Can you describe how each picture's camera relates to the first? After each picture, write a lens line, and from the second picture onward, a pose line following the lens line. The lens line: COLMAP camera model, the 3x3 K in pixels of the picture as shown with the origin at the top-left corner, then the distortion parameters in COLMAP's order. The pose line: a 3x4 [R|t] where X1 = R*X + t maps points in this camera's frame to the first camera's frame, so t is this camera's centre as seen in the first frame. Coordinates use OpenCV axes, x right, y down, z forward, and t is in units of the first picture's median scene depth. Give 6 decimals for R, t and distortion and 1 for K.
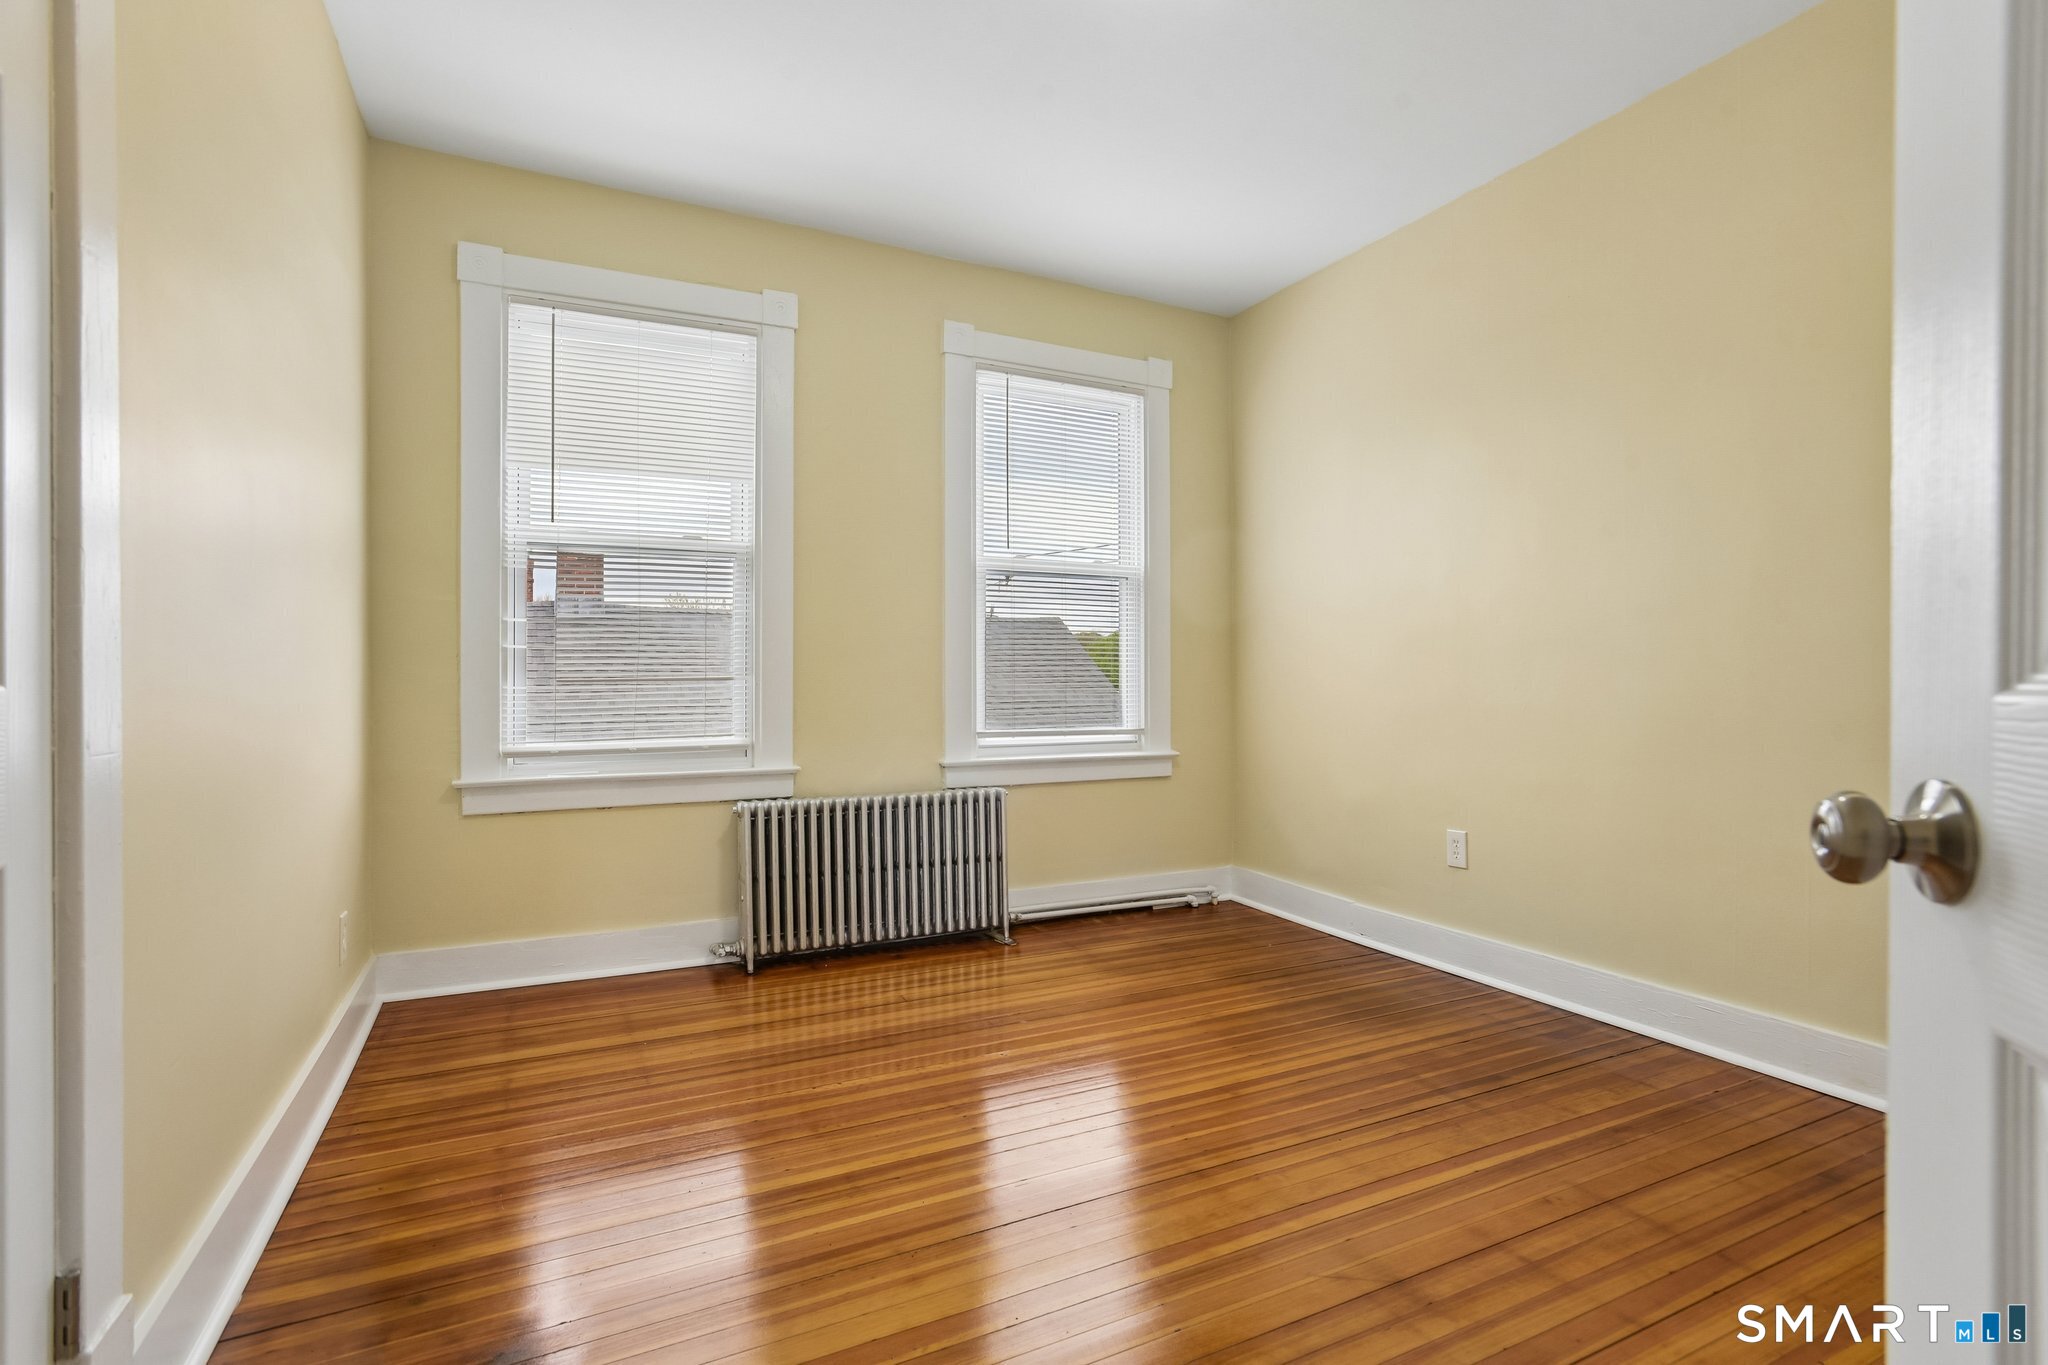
lens RADIAL K [[967.9, 0, 1024.0], [0, 967.9, 682.5], [0, 0, 1]] dist [-0.001686, 0.021232]
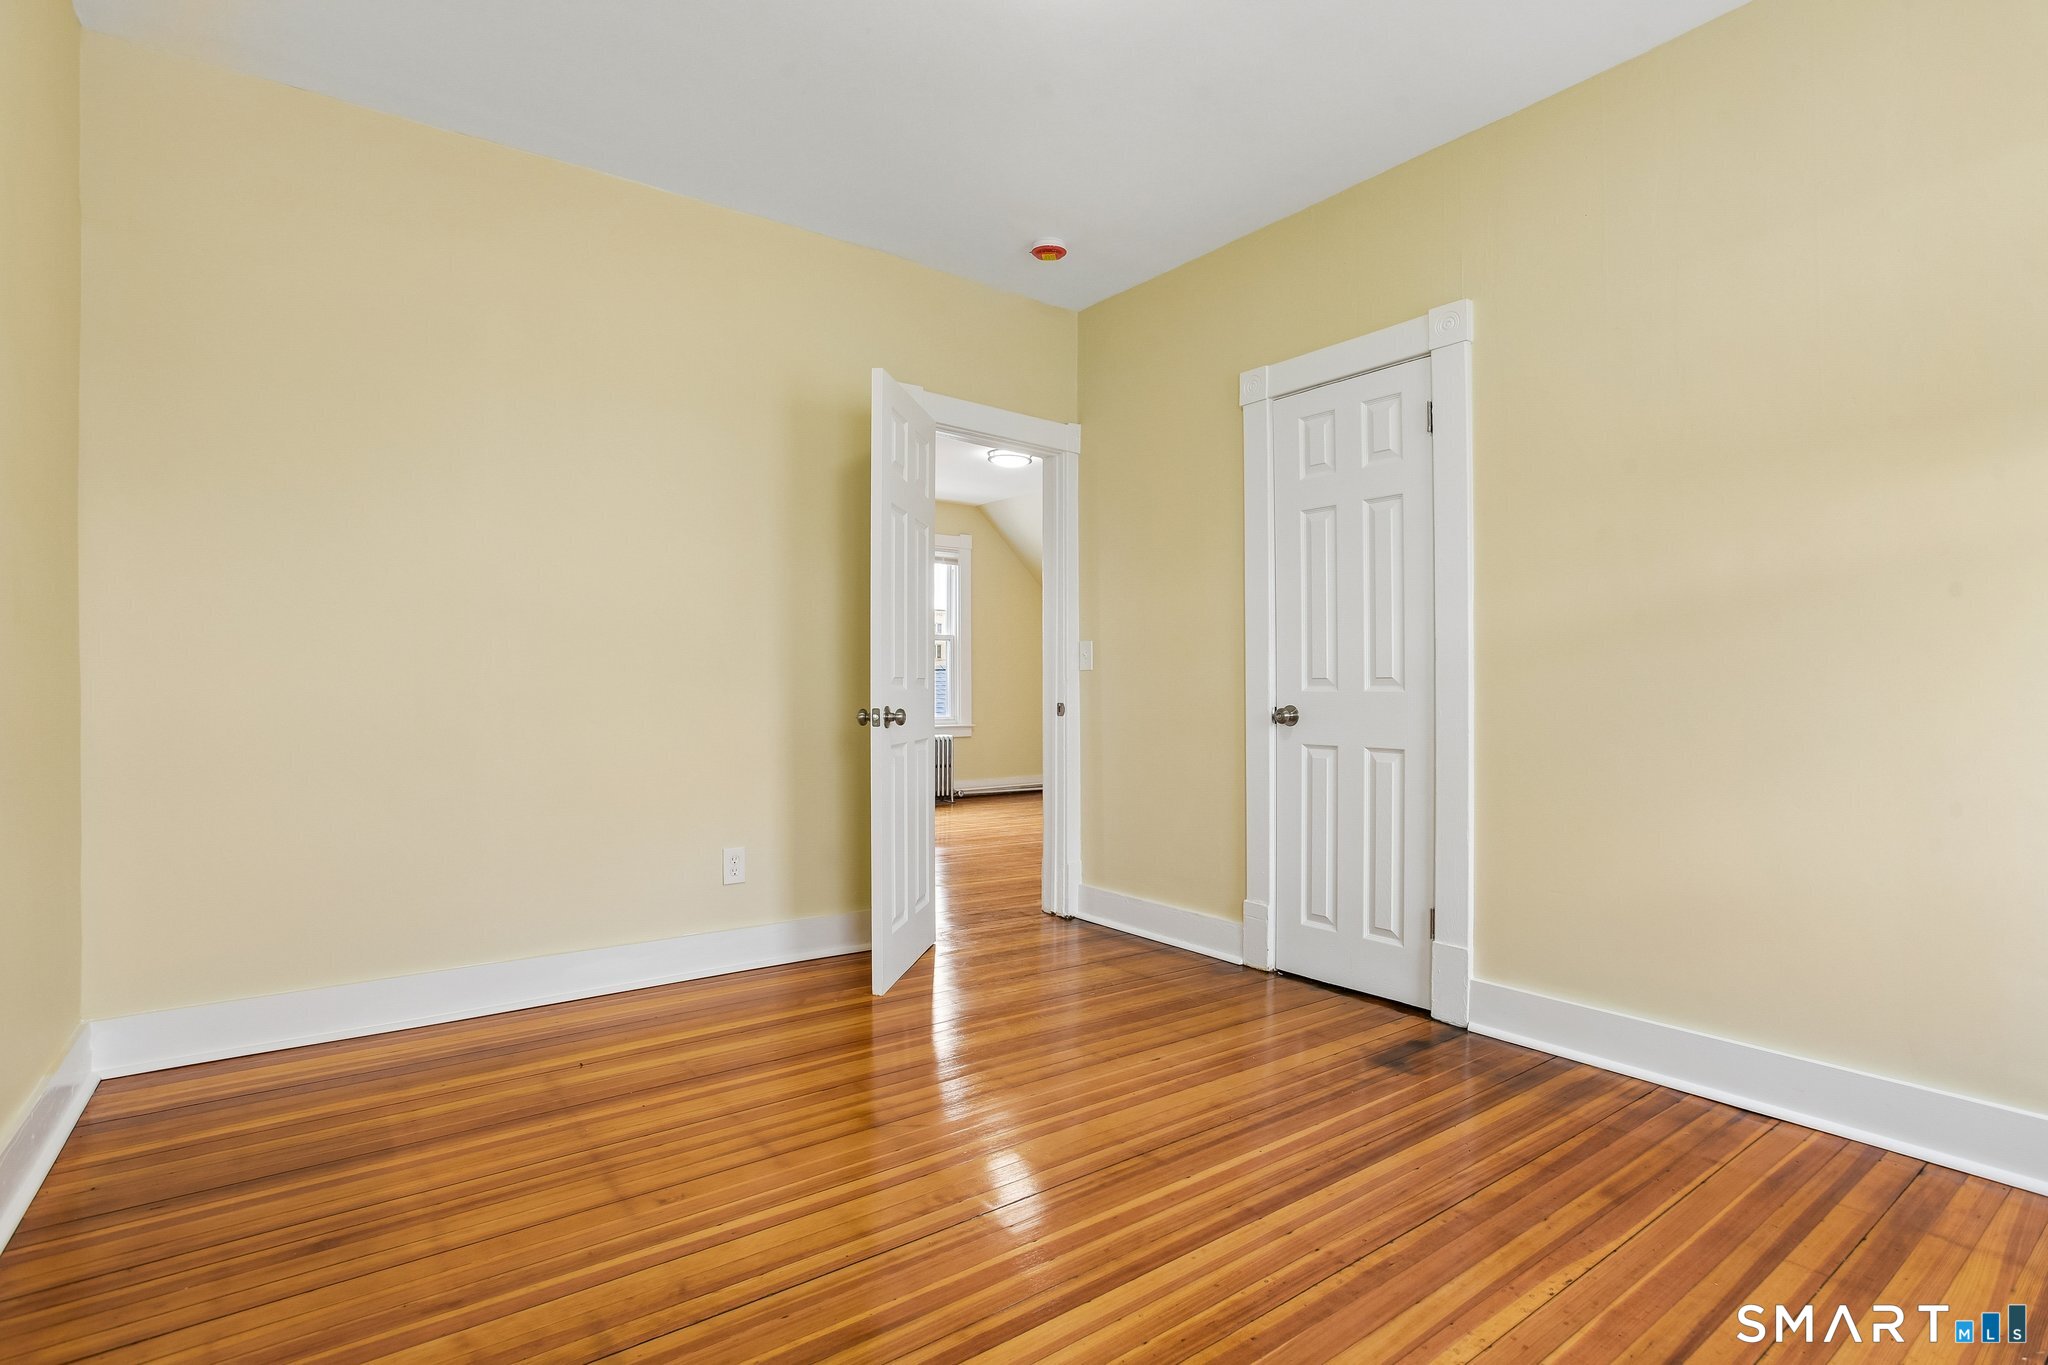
lens RADIAL K [[1000.9, 0, 1024.0], [0, 1000.9, 682.5], [0, 0, 1]] dist [-0.000587, -0.000141]
pose [[-0.983672, -0.004574, -0.179915, 0.331836], [-0.005057, 0.999985, 0.002227, -0.007016], [0.179902, 0.003100, -0.983680, 1.839336]]
